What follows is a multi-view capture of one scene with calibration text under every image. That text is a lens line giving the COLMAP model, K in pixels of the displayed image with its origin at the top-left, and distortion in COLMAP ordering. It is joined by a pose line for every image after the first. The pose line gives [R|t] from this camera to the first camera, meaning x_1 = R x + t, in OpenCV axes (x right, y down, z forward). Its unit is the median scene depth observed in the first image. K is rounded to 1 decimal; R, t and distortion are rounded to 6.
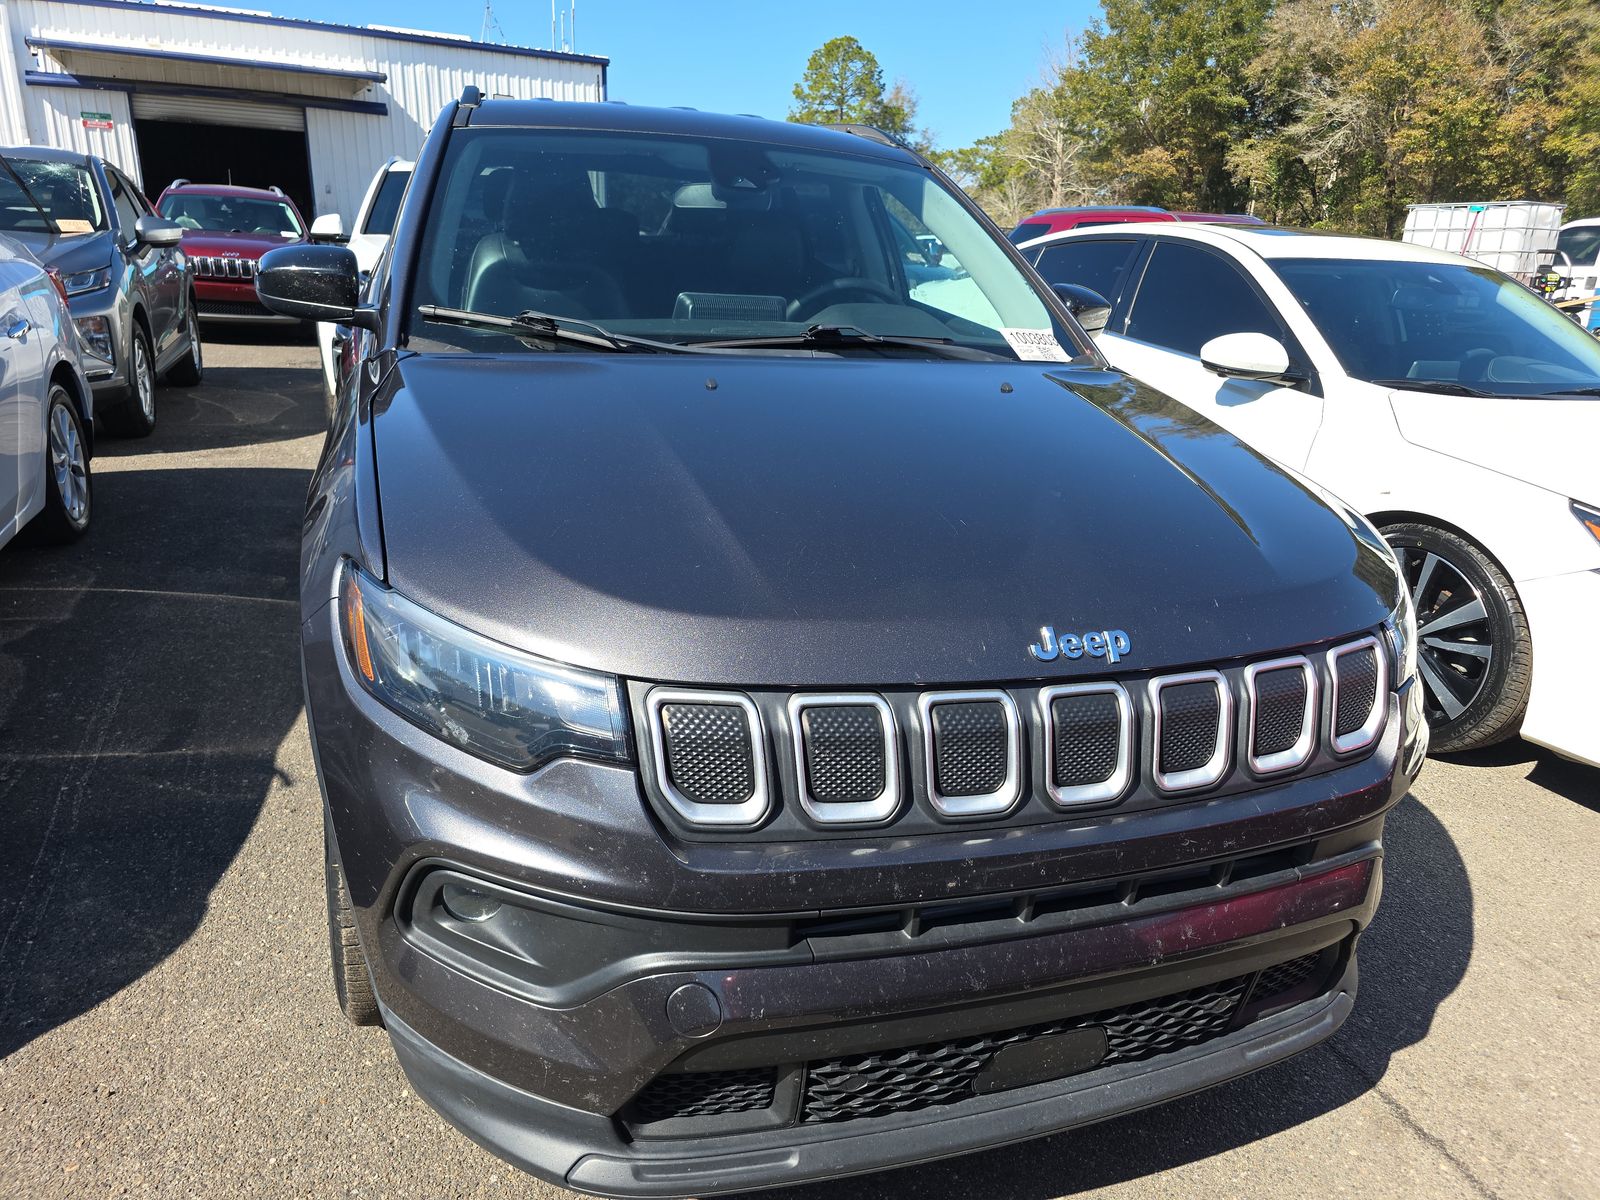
lens RADIAL K [[1084.9, 0, 809.9], [0, 1084.9, 614.5], [0, 0, 1]] dist [0.045784, -0.041784]
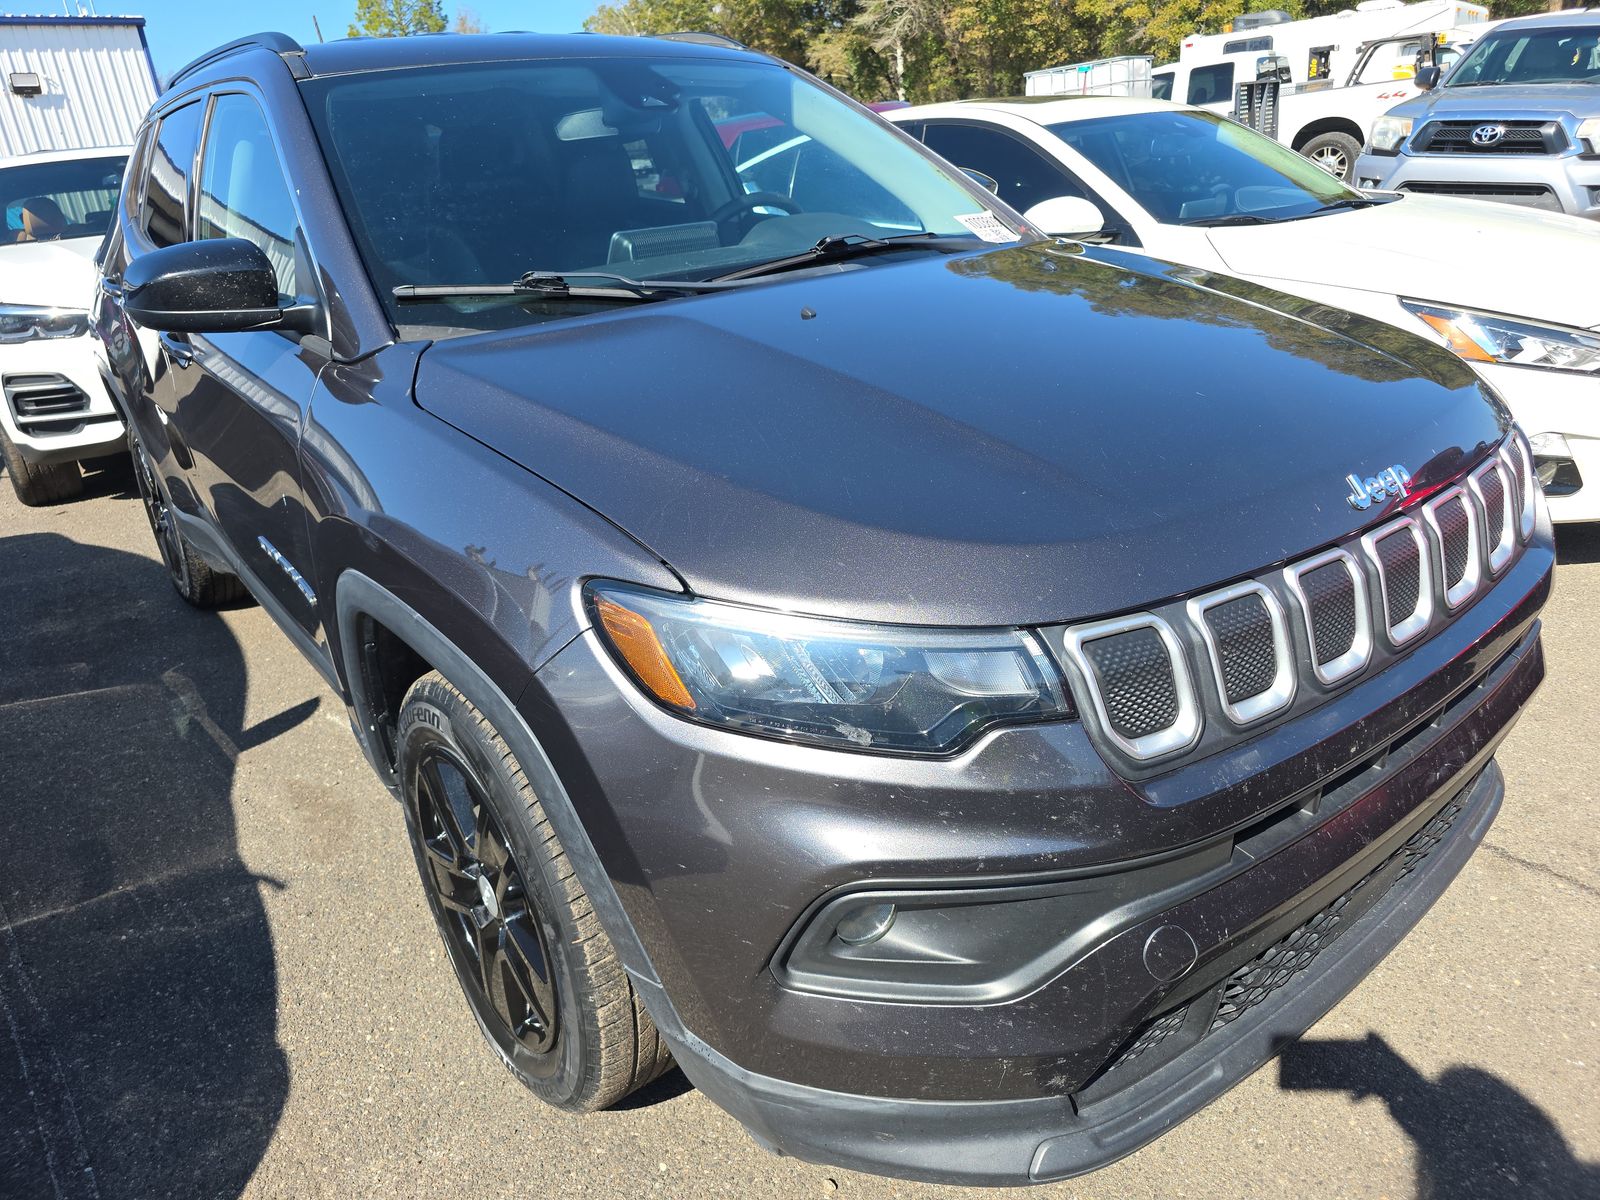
lens RADIAL K [[1084.9, 0, 803.4], [0, 1084.9, 587.5], [0, 0, 1]] dist [0.045784, -0.041784]
pose [[0.937307, -0.238584, 0.254035, -0.177867], [0.228378, 0.971096, 0.069393, -0.024570], [-0.263249, -0.007027, 0.964702, 0.056965]]
